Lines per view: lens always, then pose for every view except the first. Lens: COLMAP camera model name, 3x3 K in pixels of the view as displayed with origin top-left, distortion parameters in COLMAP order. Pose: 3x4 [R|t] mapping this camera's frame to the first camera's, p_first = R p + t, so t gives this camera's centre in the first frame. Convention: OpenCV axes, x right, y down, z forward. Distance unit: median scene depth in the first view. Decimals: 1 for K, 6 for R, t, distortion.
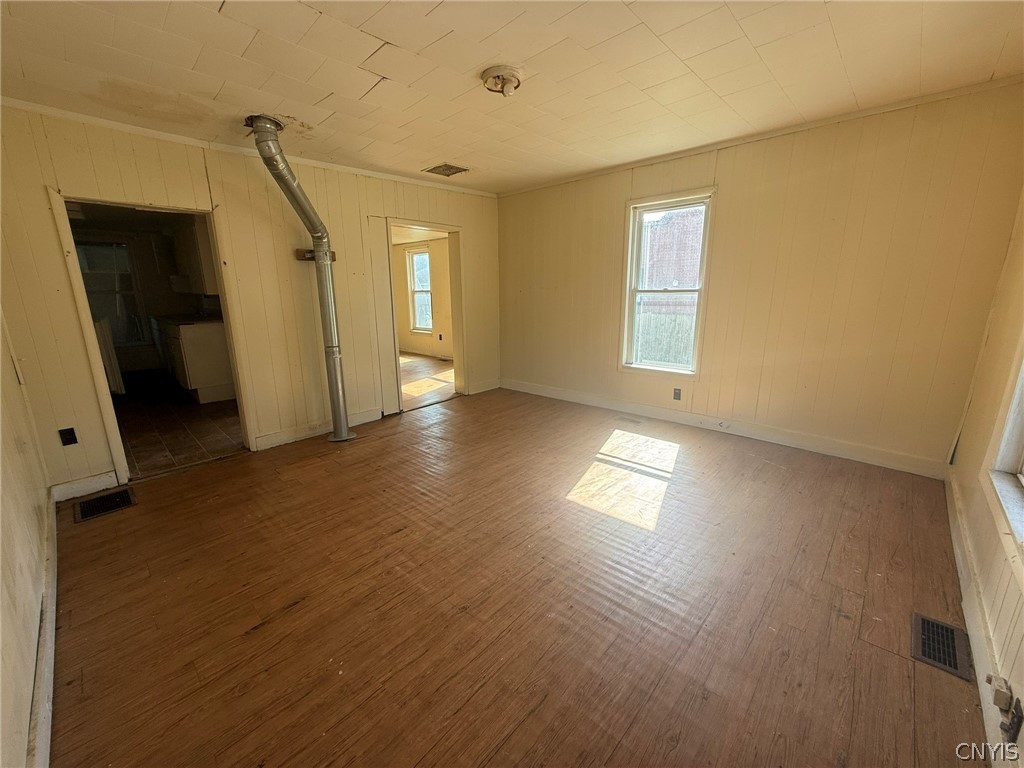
lens RADIAL K [[410.3, 0, 515.4], [0, 410.3, 389.1], [0, 0, 1]] dist [0.009805, 0.000512]
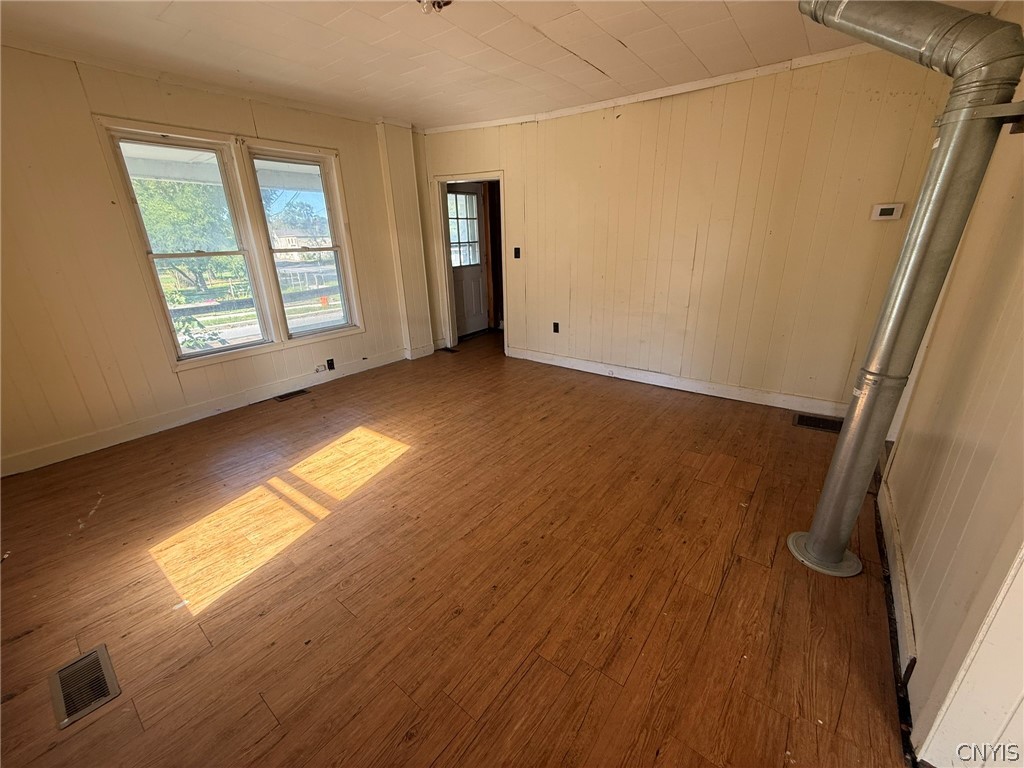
lens RADIAL K [[410.3, 0, 510.8], [0, 410.3, 386.0], [0, 0, 1]] dist [0.009805, 0.000512]
pose [[-0.995144, 0.065224, -0.073712, -0.059363], [0.013962, 0.834884, 0.550249, -0.394309], [0.097430, 0.546548, -0.831741, 1.601817]]
